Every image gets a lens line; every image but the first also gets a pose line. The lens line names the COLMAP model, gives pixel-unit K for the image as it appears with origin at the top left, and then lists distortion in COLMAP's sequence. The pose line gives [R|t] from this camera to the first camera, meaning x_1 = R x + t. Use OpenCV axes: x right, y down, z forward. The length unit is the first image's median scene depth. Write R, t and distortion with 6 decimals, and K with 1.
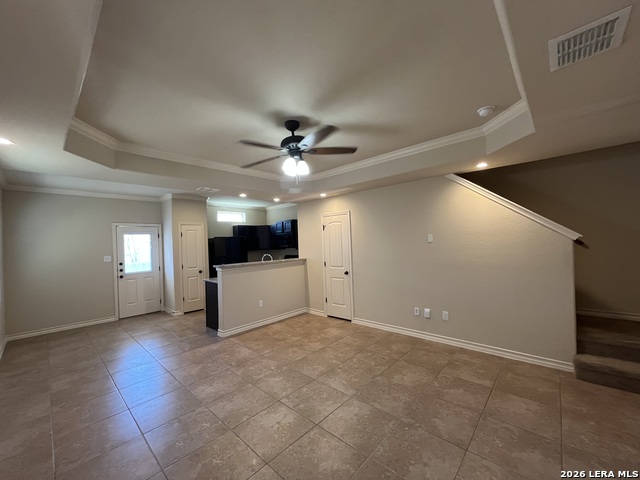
lens RADIAL K [[257.3, 0, 320.2], [0, 257.3, 240.7], [0, 0, 1]] dist [-0.001900, -0.000632]
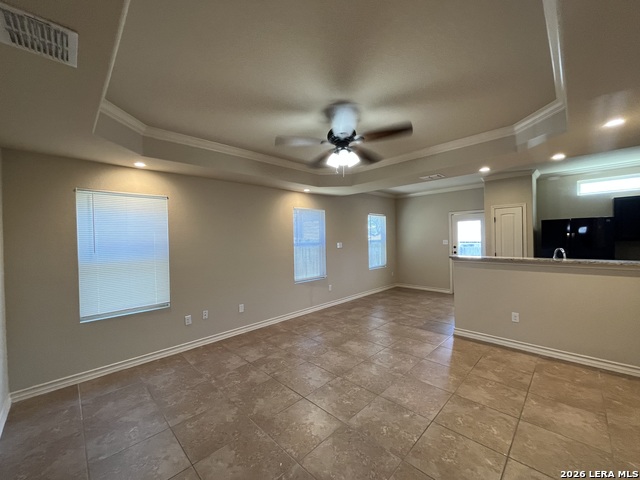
lens RADIAL K [[257.3, 0, 319.0], [0, 257.3, 240.4], [0, 0, 1]] dist [-0.001900, -0.000632]
pose [[-0.041386, 0.044865, -0.998135, 0.617326], [0.029742, 0.998604, 0.043653, -0.013630], [0.998700, -0.027880, -0.042663, 0.645017]]
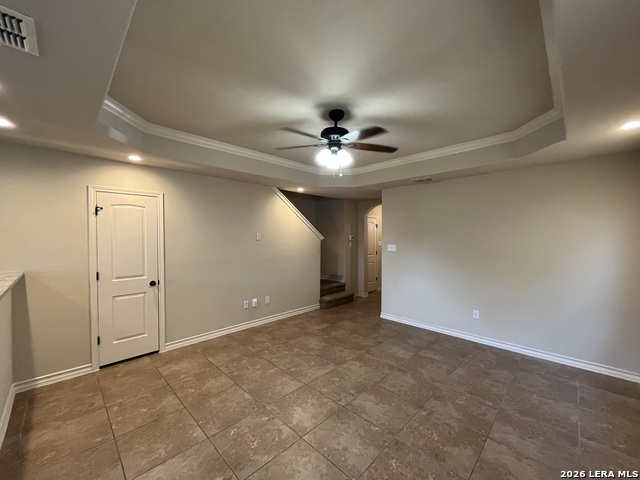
lens RADIAL K [[257.3, 0, 319.0], [0, 257.3, 239.8], [0, 0, 1]] dist [-0.001900, -0.000632]
pose [[0.036365, 0.021572, 0.999106, -0.725716], [-0.008136, 0.999740, -0.021289, 0.028042], [-0.999305, -0.007355, 0.036531, 0.697720]]
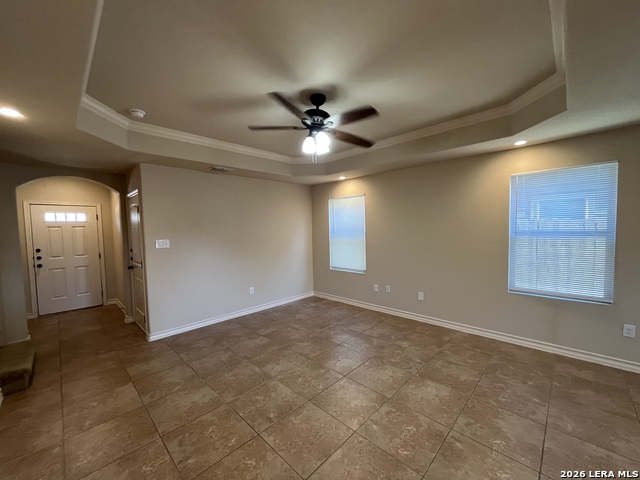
lens RADIAL K [[257.3, 0, 320.0], [0, 257.3, 241.3], [0, 0, 1]] dist [-0.001900, -0.000632]
pose [[-0.998132, 0.052985, 0.030409, -0.079638], [0.054362, 0.997444, 0.046381, 0.015281], [-0.027874, 0.047947, -0.998461, 1.329077]]
